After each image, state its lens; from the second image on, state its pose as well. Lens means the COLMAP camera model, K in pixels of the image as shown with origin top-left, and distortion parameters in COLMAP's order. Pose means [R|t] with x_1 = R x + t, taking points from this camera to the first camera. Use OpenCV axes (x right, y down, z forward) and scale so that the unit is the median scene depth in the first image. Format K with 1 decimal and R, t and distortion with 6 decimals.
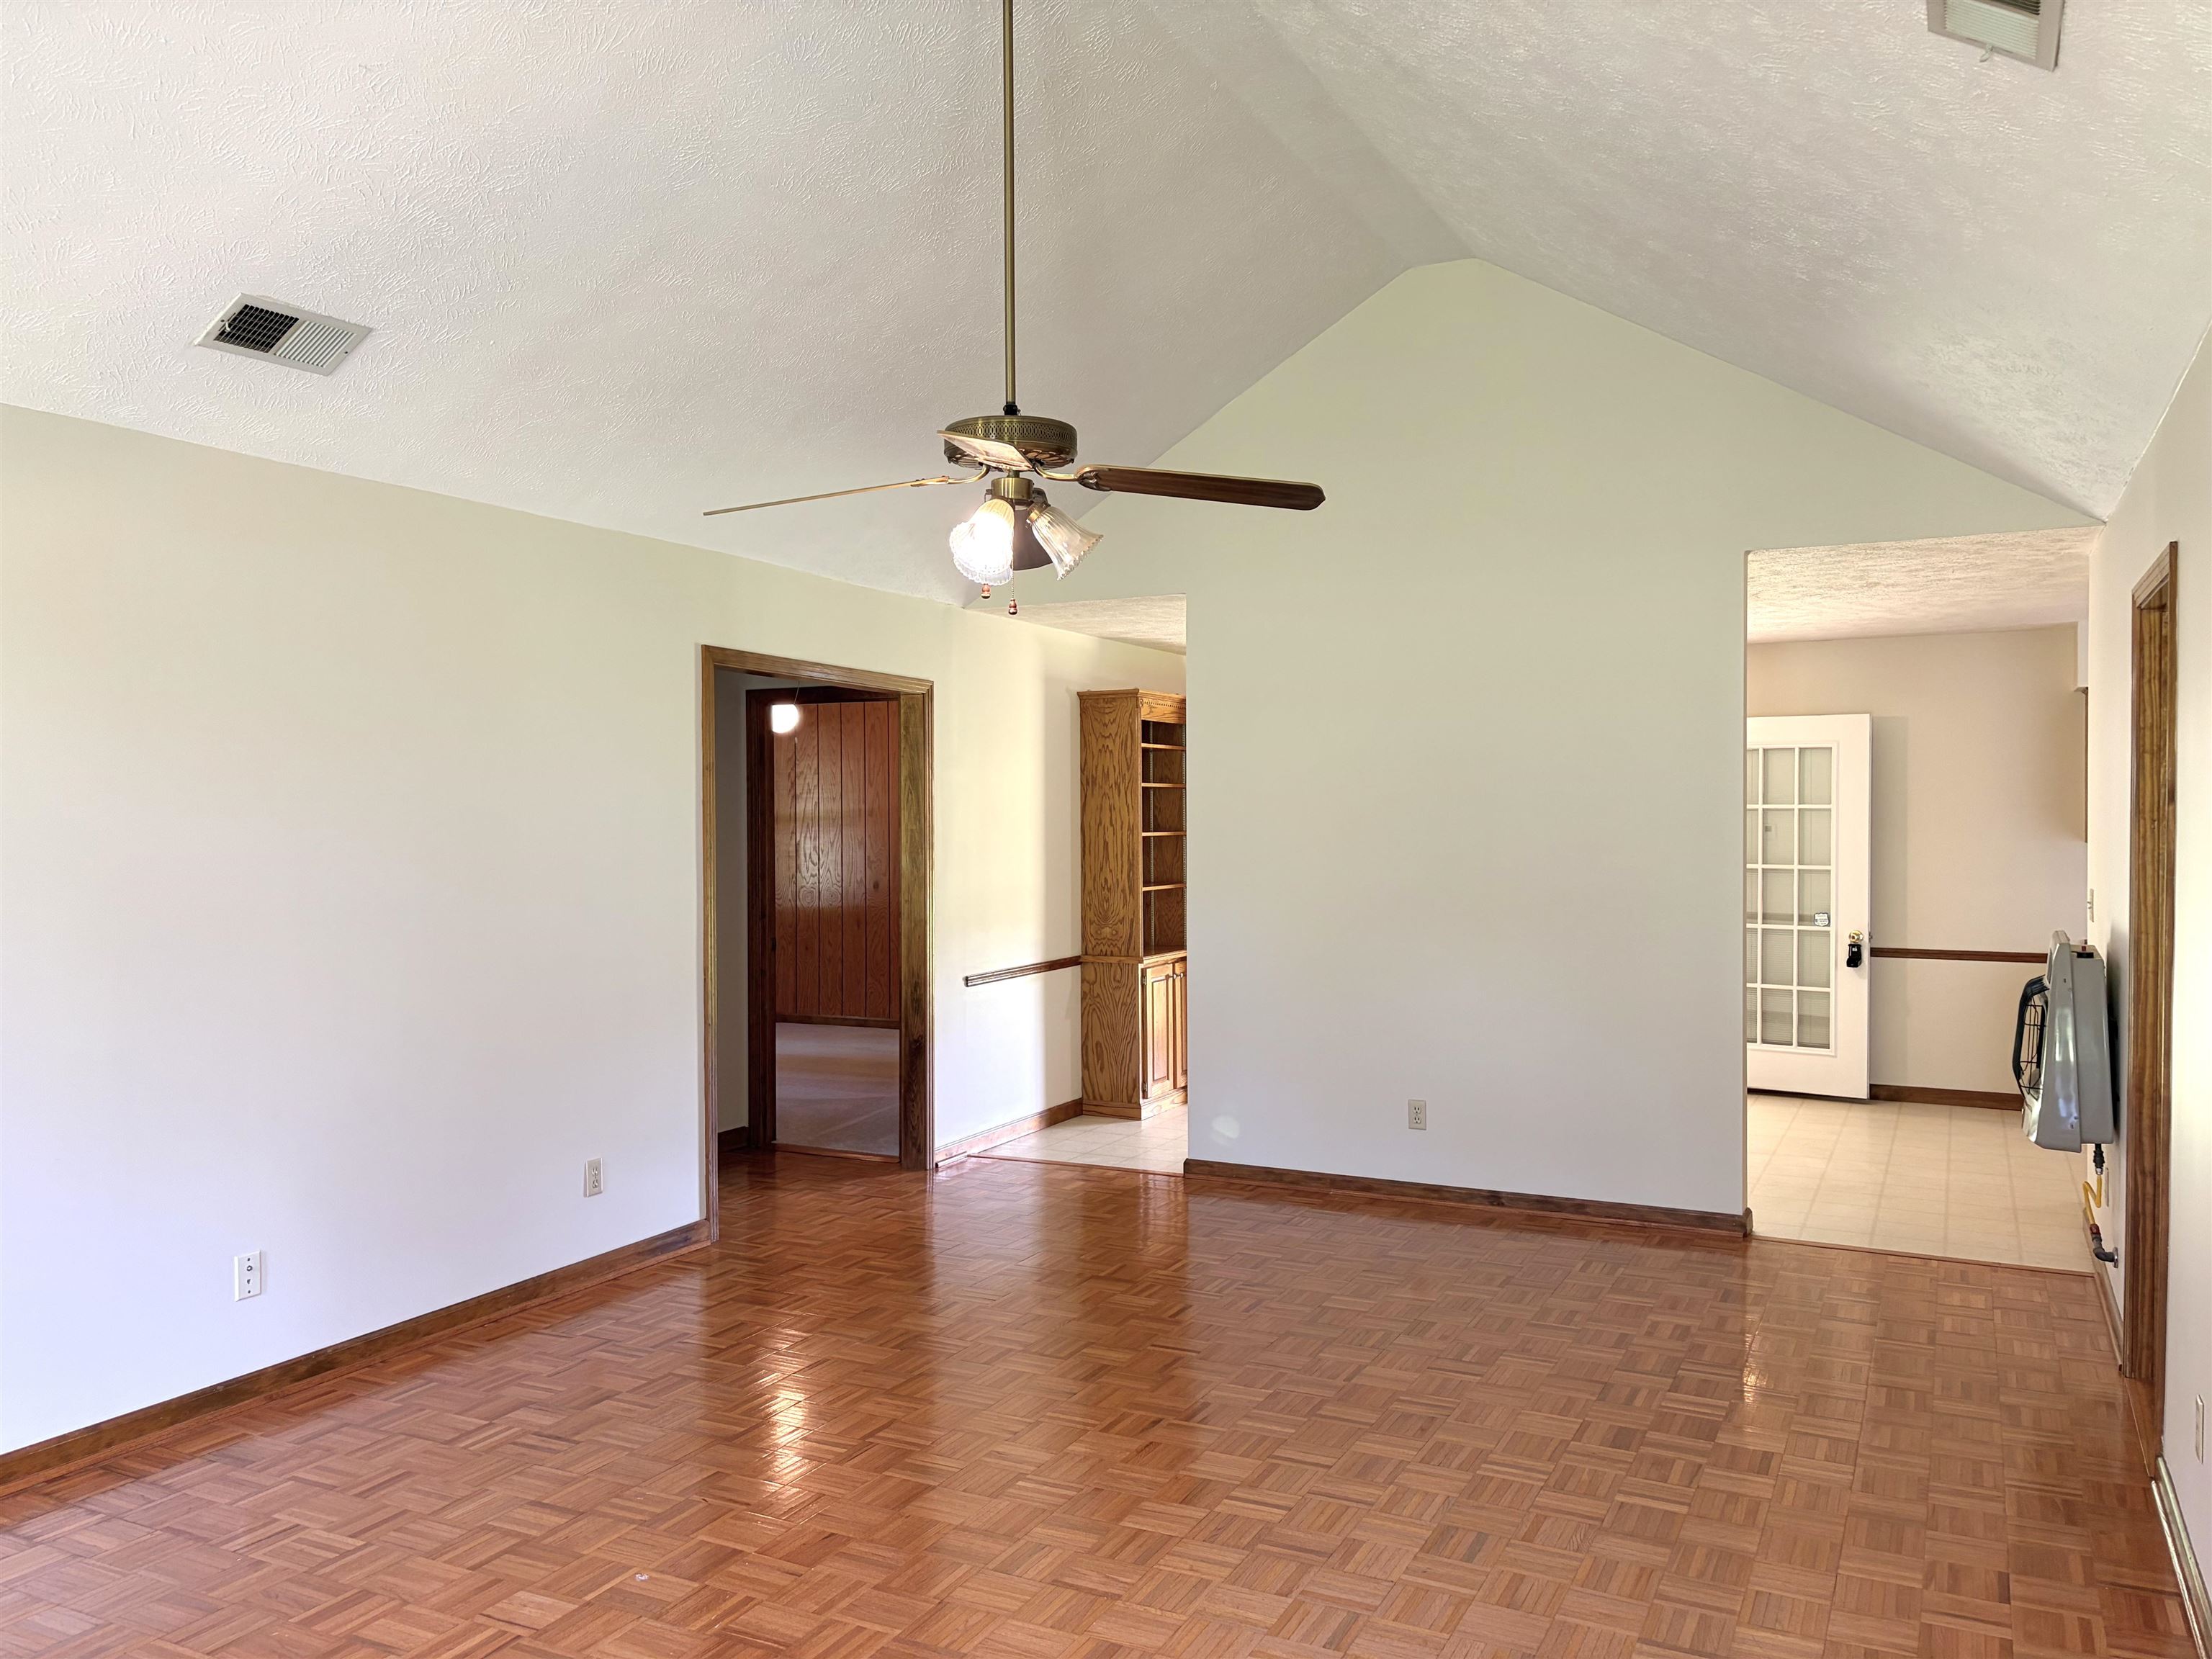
lens RADIAL K [[1676.7, 0, 1109.6], [0, 1676.7, 829.1], [0, 0, 1]] dist [0.038569, -0.028372]
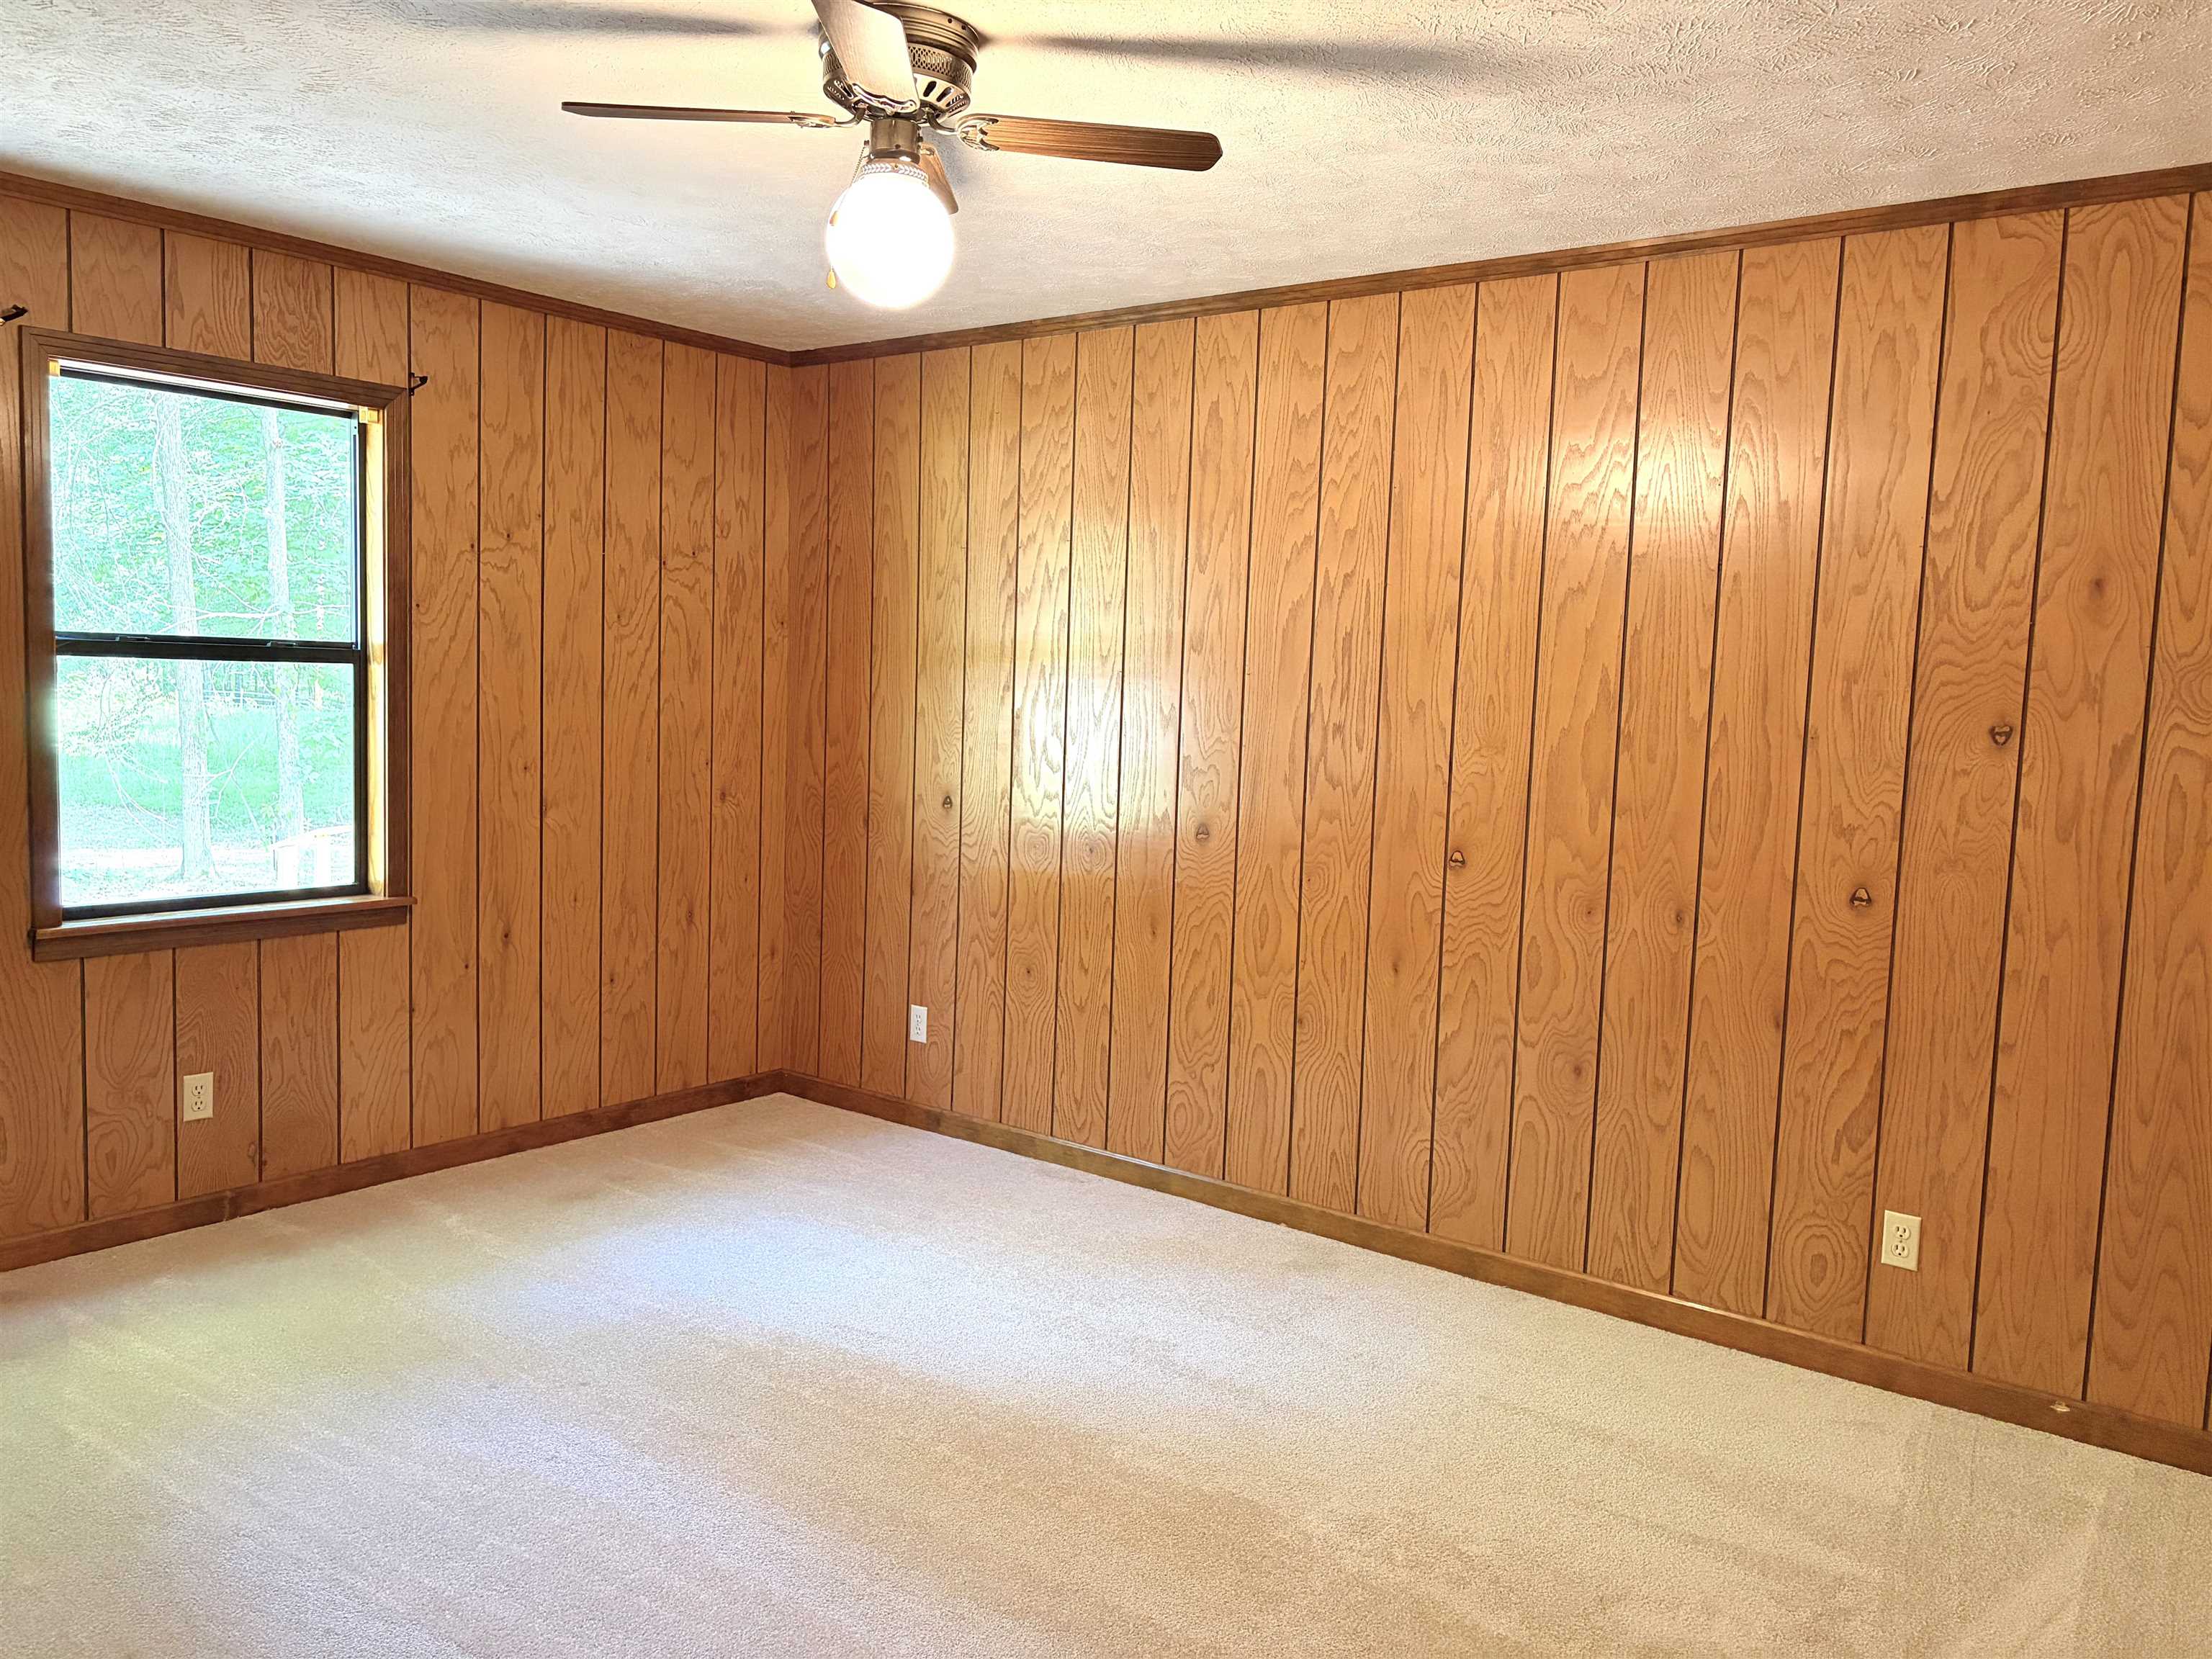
lens RADIAL K [[1676.7, 0, 1111.1], [0, 1676.7, 824.1], [0, 0, 1]] dist [0.038569, -0.028372]
pose [[0.981069, 0.053296, -0.186180, -0.086357], [-0.038235, 0.995768, 0.083568, 0.000246], [0.189846, -0.074867, 0.978955, 0.605176]]
